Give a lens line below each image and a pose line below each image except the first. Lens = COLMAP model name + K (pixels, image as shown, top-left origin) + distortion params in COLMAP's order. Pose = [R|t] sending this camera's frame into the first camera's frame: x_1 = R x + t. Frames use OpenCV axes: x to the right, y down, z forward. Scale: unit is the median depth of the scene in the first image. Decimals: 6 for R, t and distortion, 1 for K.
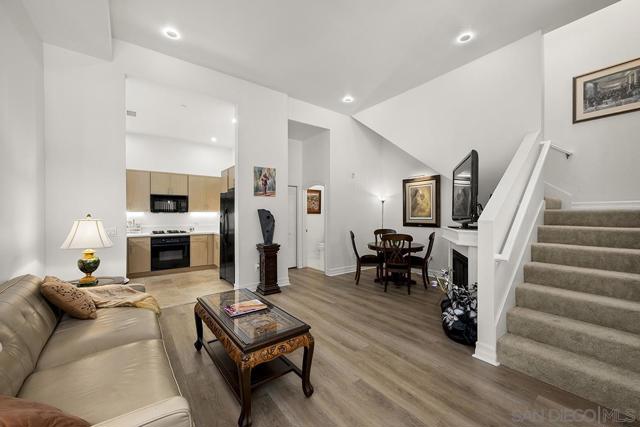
lens RADIAL K [[258.4, 0, 321.7], [0, 258.4, 214.7], [0, 0, 1]] dist [0.004431, -0.001098]
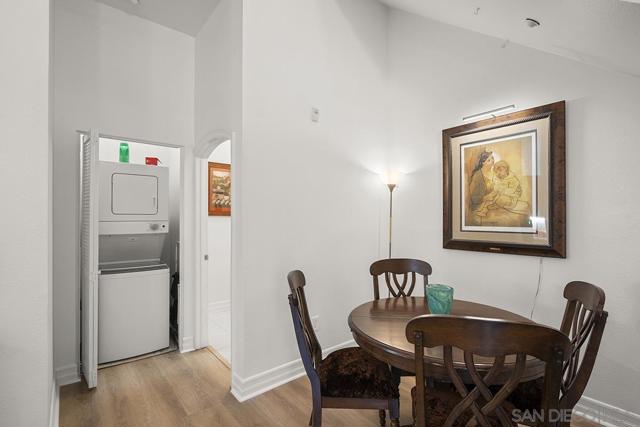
lens RADIAL K [[299.2, 0, 321.9], [0, 299.2, 216.9], [0, 0, 1]] dist [-0.008504, -0.000066]
pose [[0.999011, 0.003779, 0.044295, 0.129923], [-0.003737, 0.999992, -0.001022, -0.002367], [-0.044299, 0.000856, 0.999018, 0.649090]]
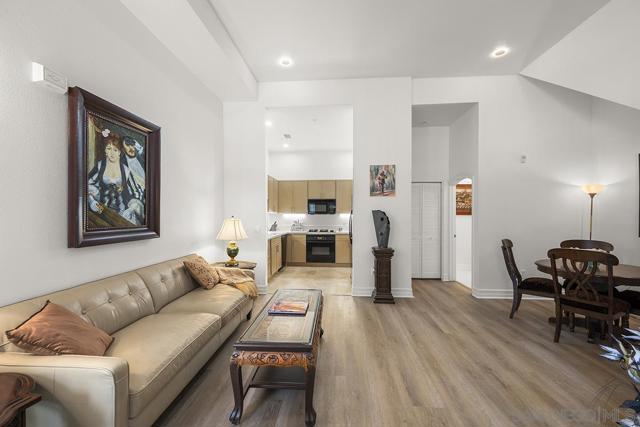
lens RADIAL K [[258.4, 0, 318.1], [0, 258.4, 217.1], [0, 0, 1]] dist [0.004431, -0.001098]
pose [[0.745846, 0.004456, -0.666104, 0.201240], [-0.002016, 0.999988, 0.004432, 0.000092], [0.666116, -0.001963, 0.745846, 0.140428]]
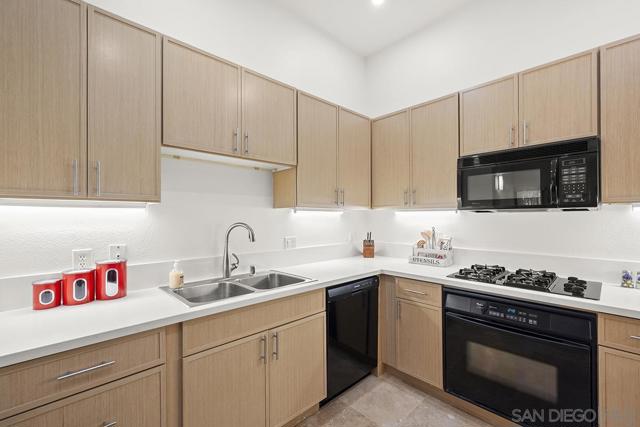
lens RADIAL K [[277.3, 0, 317.2], [0, 277.3, 216.7], [0, 0, 1]] dist [0.002135, -0.000007]
pose [[0.097877, -0.001279, -0.995198, -0.347035], [0.001593, 0.999998, -0.001128, -0.000536], [0.995197, -0.001475, 0.097879, 0.857507]]
